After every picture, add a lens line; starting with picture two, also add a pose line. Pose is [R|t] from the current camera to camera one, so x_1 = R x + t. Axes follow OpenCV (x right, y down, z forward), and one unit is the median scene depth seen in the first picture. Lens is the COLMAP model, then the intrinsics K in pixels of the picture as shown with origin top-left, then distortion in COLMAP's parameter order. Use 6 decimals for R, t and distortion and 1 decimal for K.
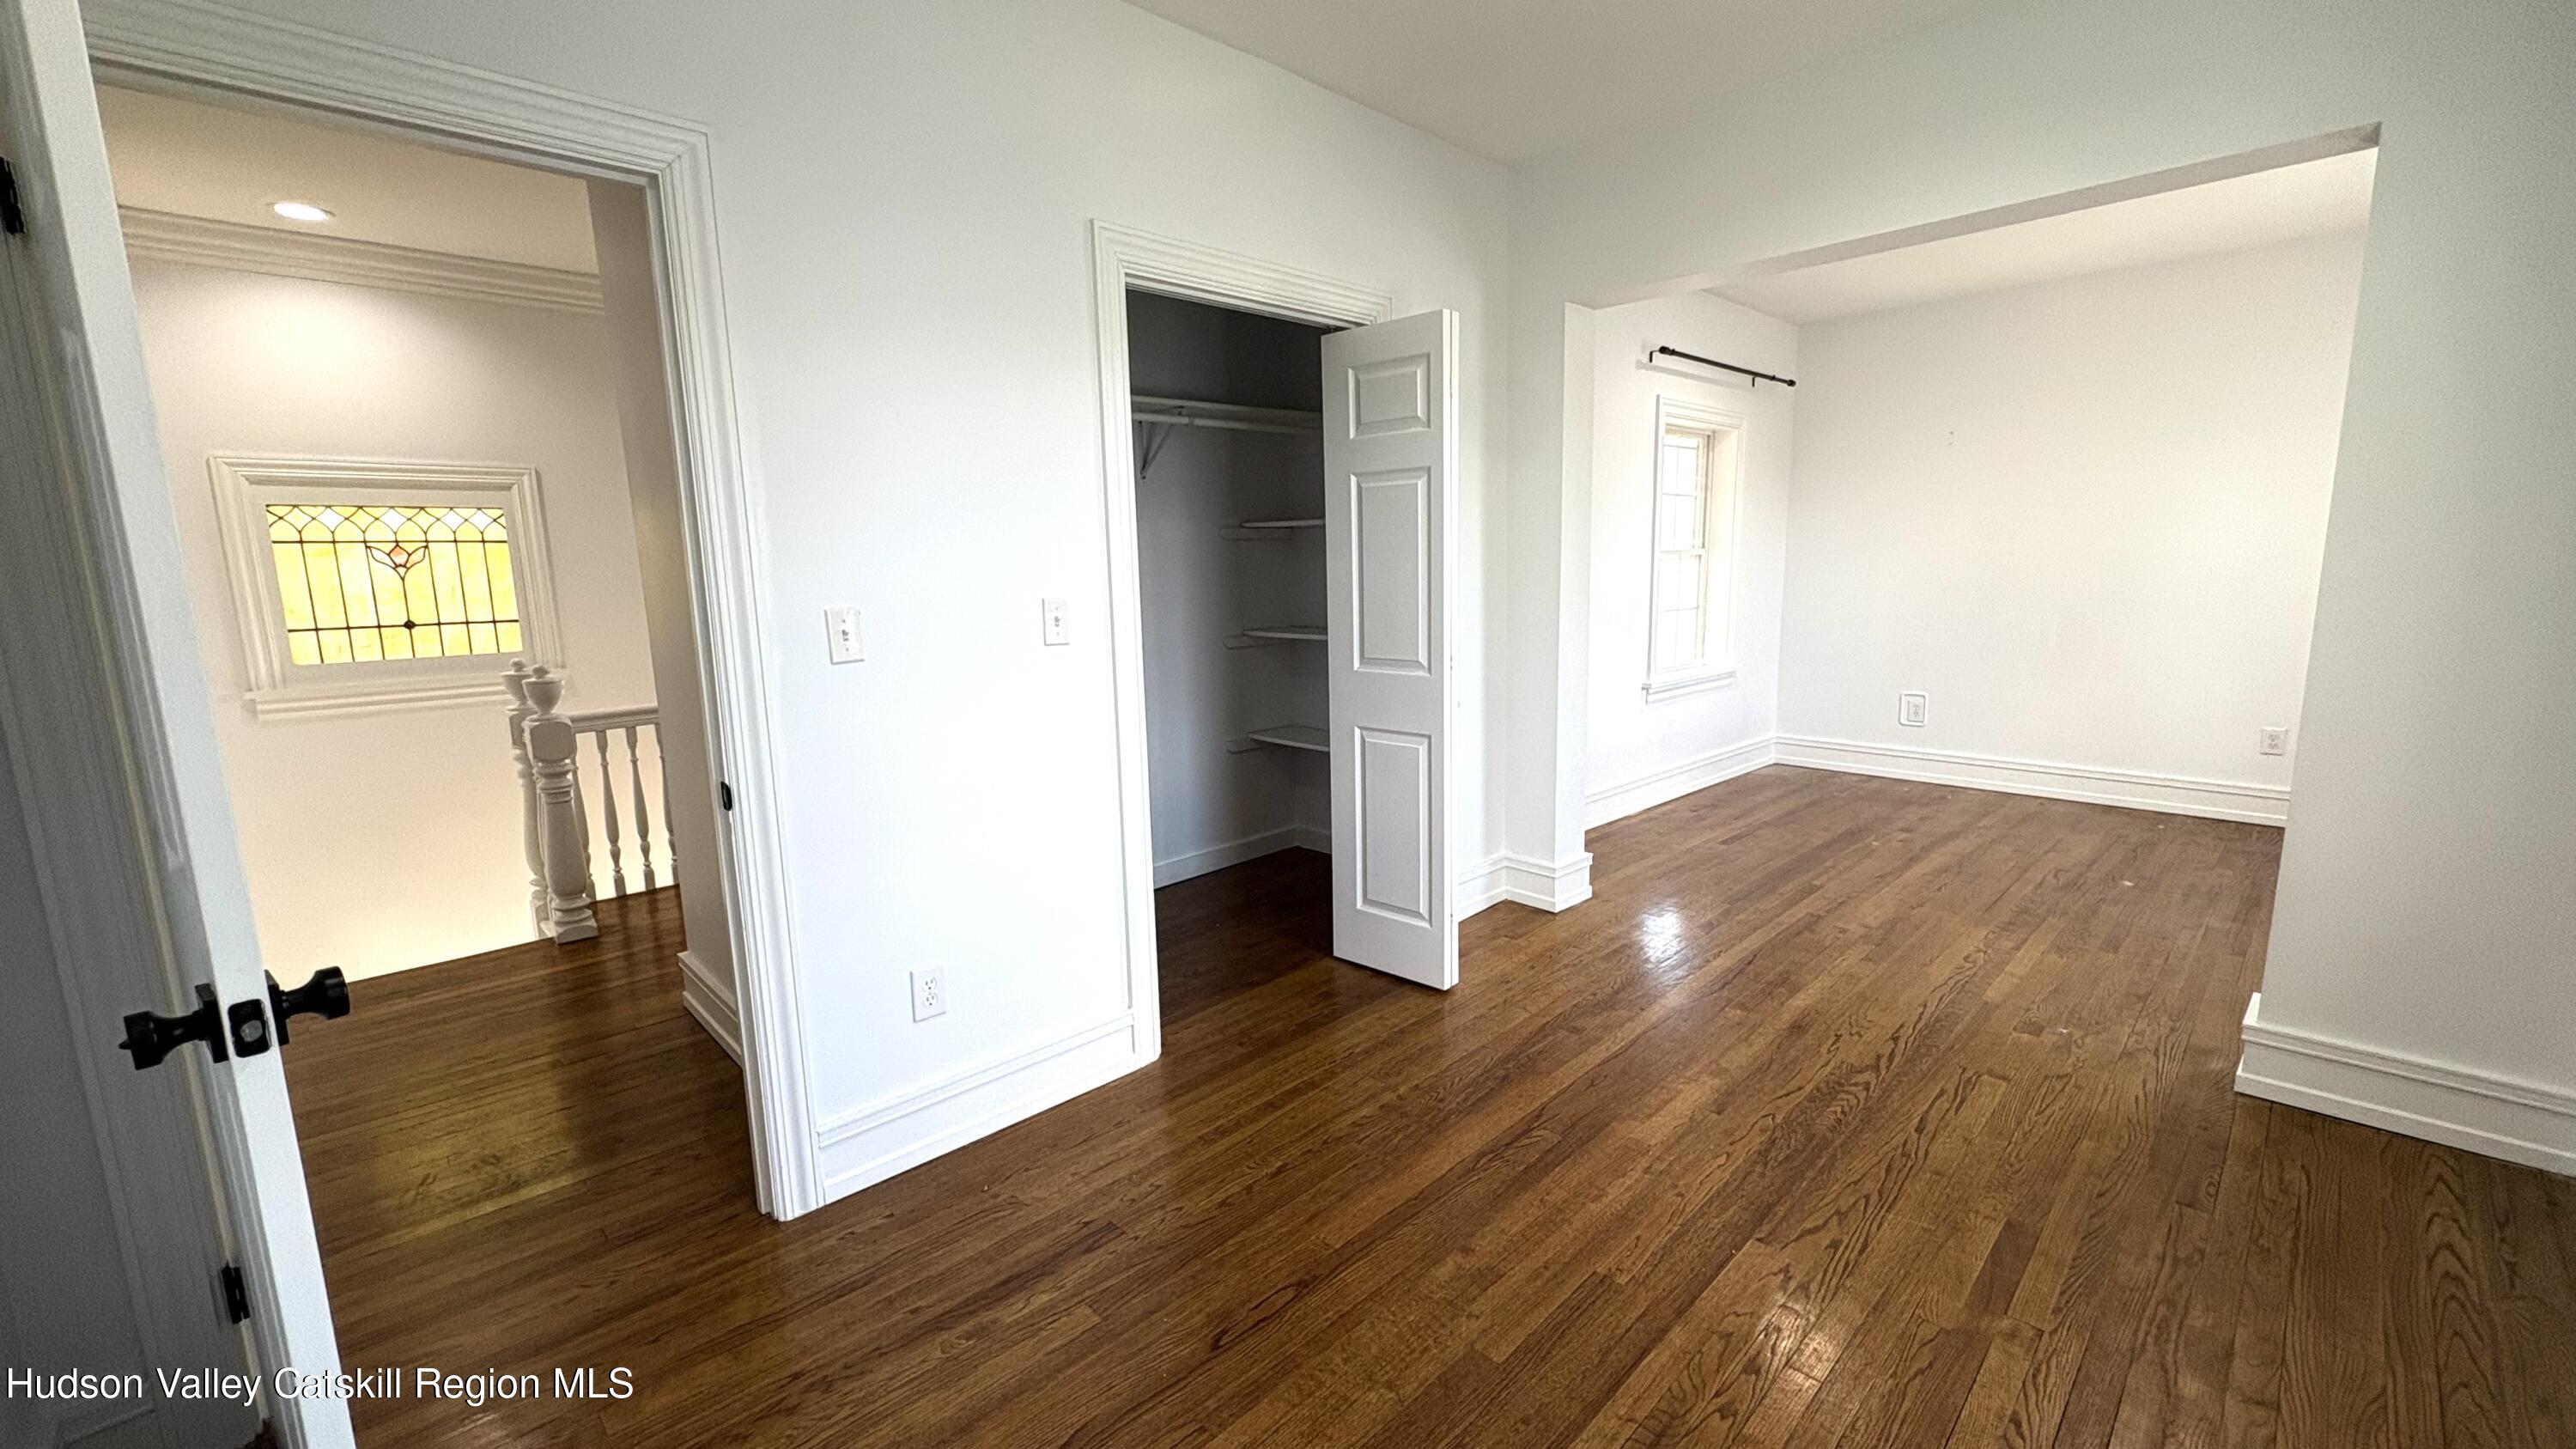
lens RADIAL K [[1028.1, 0, 1300.7], [0, 1028.1, 722.1], [0, 0, 1]] dist [-0.000780, 0.000033]
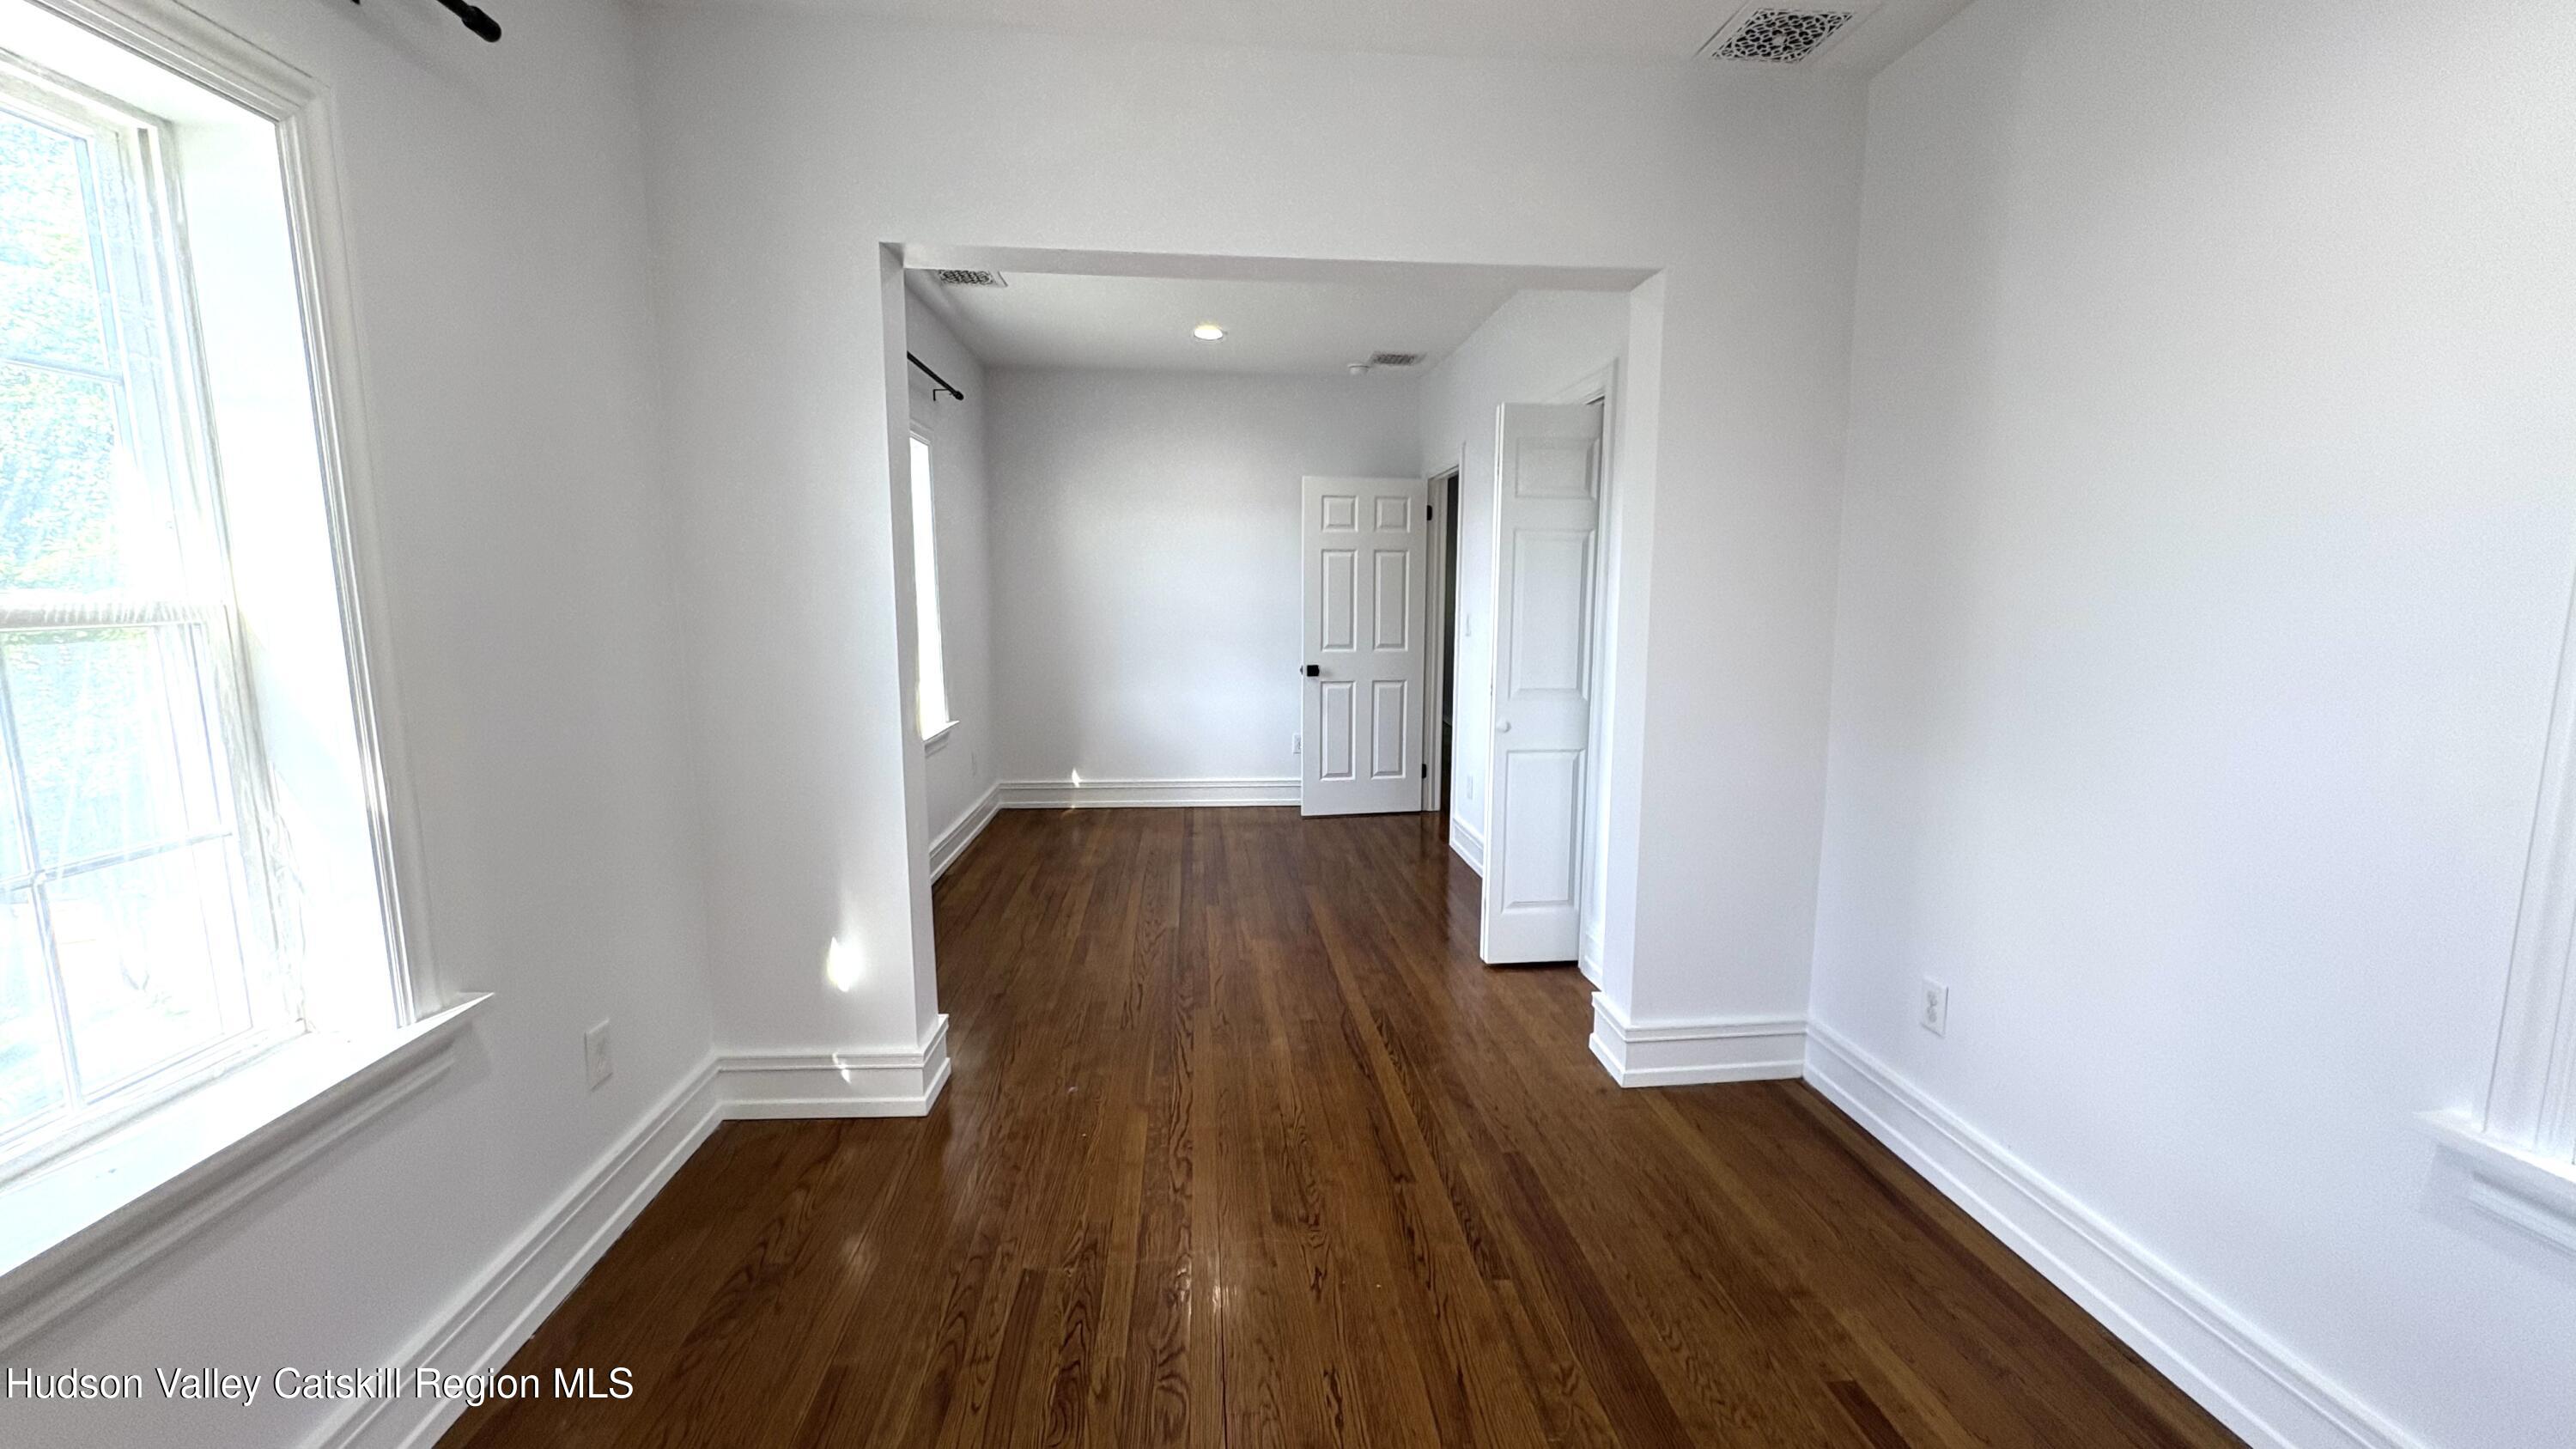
lens RADIAL K [[1028.1, 0, 1294.4], [0, 1028.1, 740.9], [0, 0, 1]] dist [-0.000780, 0.000033]
pose [[-0.636417, 0.119414, -0.762046, 1.992730], [-0.111827, 0.963222, 0.244331, -0.441940], [0.763196, 0.240714, -0.599657, 2.531535]]
